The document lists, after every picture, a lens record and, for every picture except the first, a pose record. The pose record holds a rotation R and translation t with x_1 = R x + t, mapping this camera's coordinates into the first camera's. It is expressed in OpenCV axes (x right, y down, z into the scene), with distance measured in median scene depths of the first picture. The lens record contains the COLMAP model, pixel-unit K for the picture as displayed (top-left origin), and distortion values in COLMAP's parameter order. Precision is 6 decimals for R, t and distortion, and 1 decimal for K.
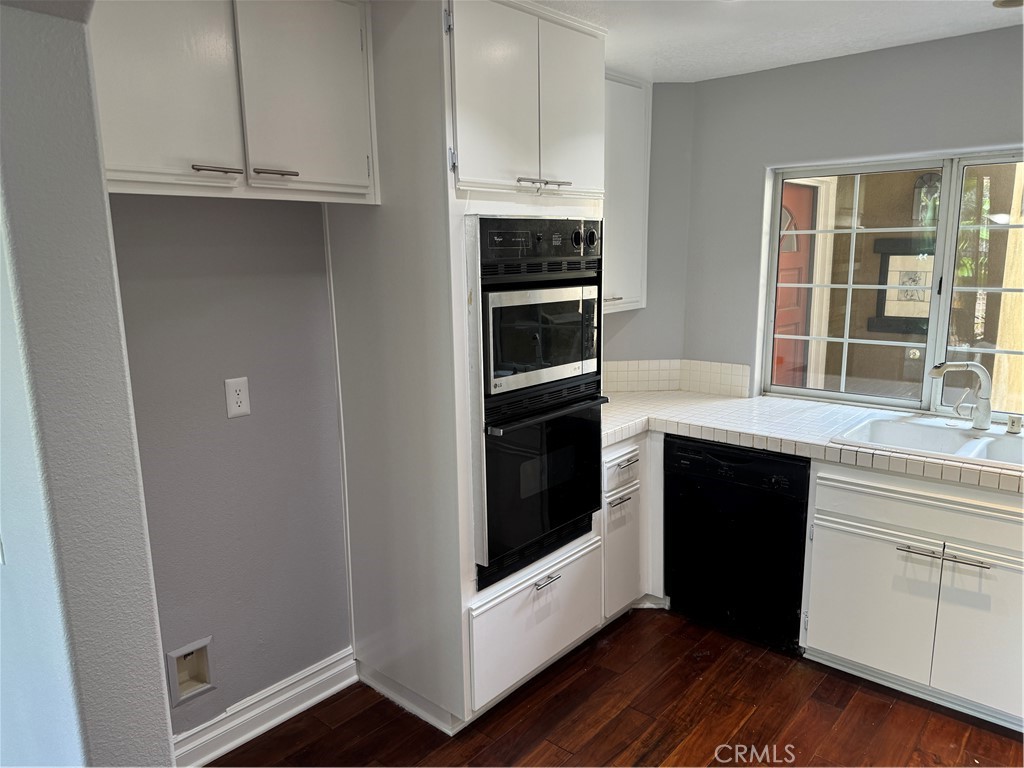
lens RADIAL K [[726.1, 0, 509.4], [0, 726.1, 388.6], [0, 0, 1]] dist [0.047545, -0.054037]
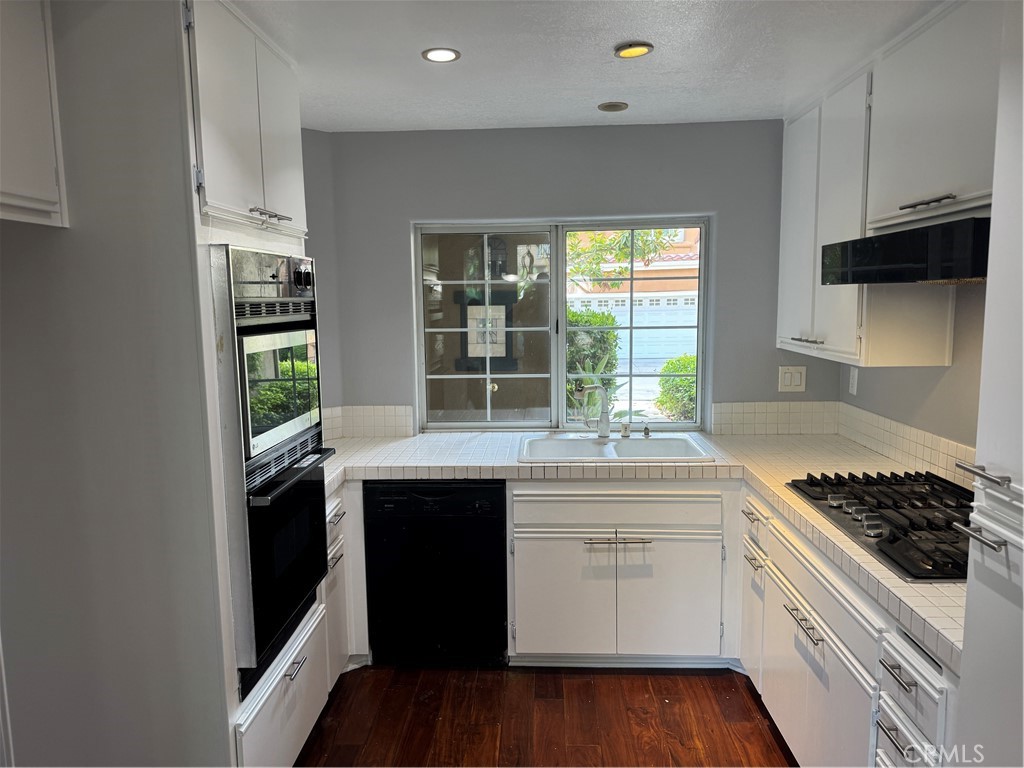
lens RADIAL K [[717.2, 0, 512.0], [0, 717.2, 384.0], [0, 0, 1]] dist [0.092458, -0.137042]
pose [[0.782839, -0.069199, 0.618364, -0.249984], [0.119593, 0.992001, -0.040392, -0.004111], [-0.610623, 0.105573, 0.784853, 0.119227]]
